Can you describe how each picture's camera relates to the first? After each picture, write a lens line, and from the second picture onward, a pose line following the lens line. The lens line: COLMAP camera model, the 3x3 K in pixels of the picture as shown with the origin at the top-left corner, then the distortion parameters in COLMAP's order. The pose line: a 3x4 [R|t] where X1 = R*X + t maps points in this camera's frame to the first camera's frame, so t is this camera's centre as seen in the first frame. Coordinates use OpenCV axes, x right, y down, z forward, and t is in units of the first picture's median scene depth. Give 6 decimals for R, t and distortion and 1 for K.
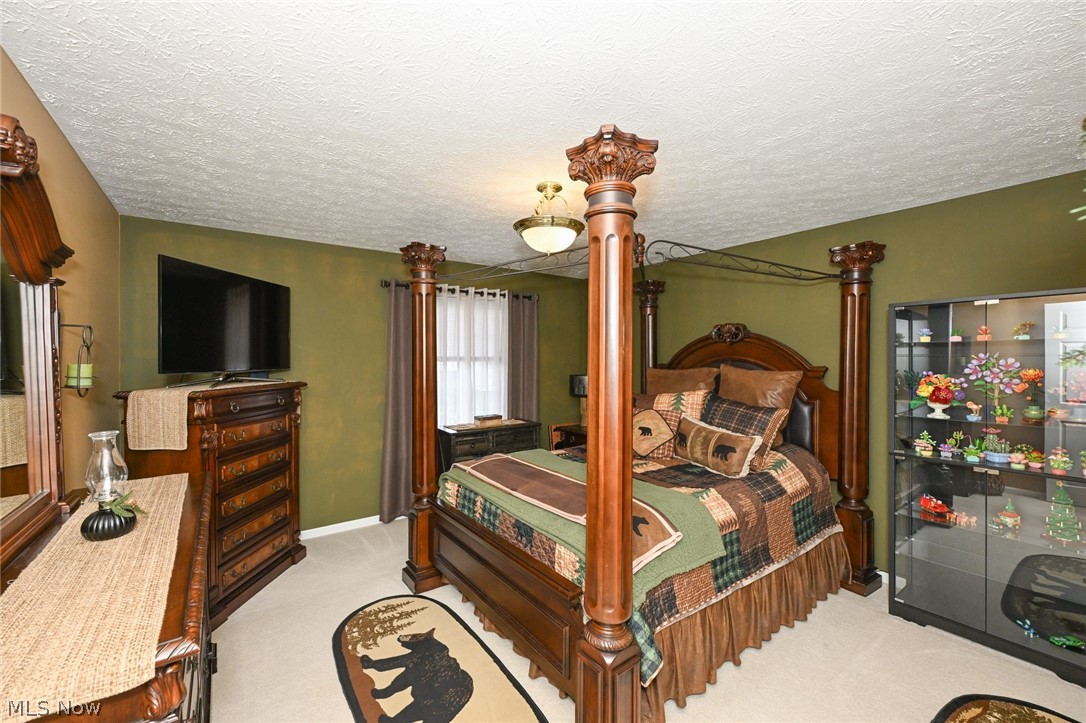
lens RADIAL K [[430.8, 0, 546.0], [0, 430.8, 361.4], [0, 0, 1]] dist [-0.003095, 0.000249]
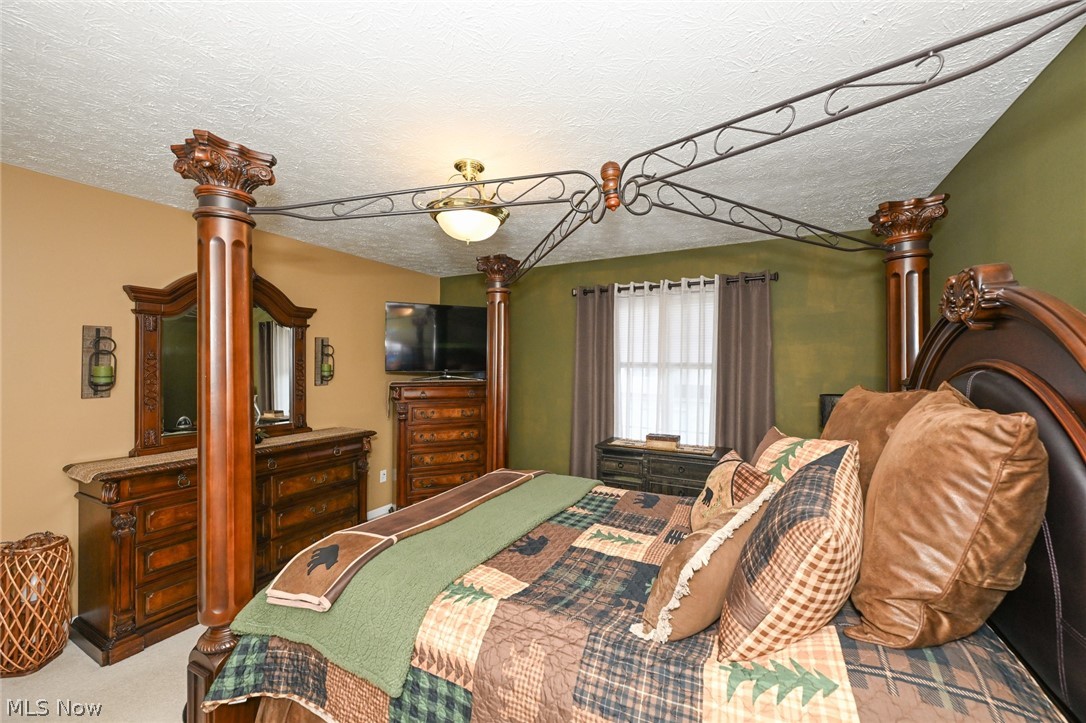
lens RADIAL K [[430.8, 0, 558.7], [0, 430.8, 364.3], [0, 0, 1]] dist [-0.003095, 0.000249]
pose [[0.452072, 0.012157, -0.891899, 0.506711], [-0.019876, 0.999796, 0.003553, -0.006909], [0.891760, 0.016121, 0.452221, 0.450603]]
